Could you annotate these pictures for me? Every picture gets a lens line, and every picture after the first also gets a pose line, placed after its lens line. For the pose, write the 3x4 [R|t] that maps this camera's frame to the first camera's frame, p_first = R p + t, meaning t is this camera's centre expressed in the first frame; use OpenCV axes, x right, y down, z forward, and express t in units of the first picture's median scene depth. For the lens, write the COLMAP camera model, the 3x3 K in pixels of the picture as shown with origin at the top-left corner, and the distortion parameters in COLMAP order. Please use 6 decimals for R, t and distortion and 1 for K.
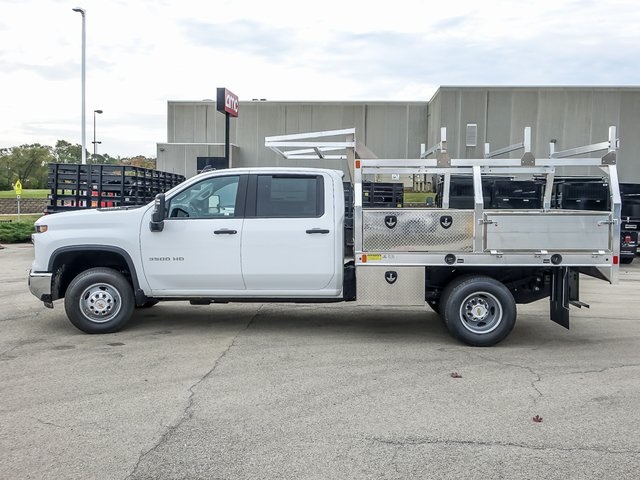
lens RADIAL K [[622.9, 0, 320.0], [0, 622.9, 240.0], [0, 0, 1]] dist [-0.000605, 0.006423]
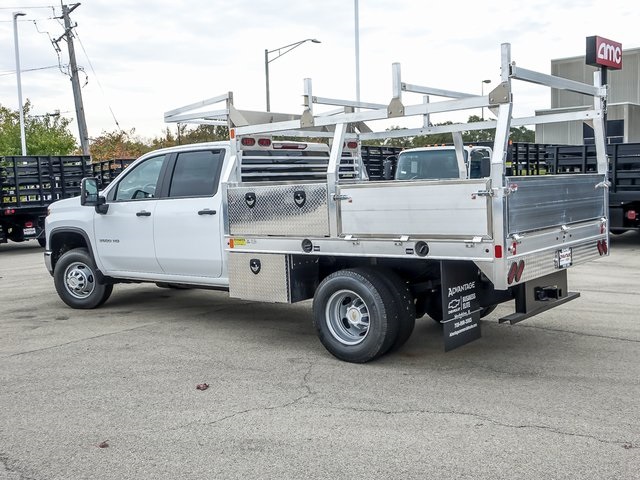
lens RADIAL K [[697.7, 0, 320.0], [0, 697.7, 240.0], [0, 0, 1]] dist [-0.004203, -0.017615]
pose [[0.800109, 0.013380, -0.599706, 0.744490], [0.002301, 0.999675, 0.025373, 0.001011], [0.599850, -0.021681, 0.799818, 0.303156]]
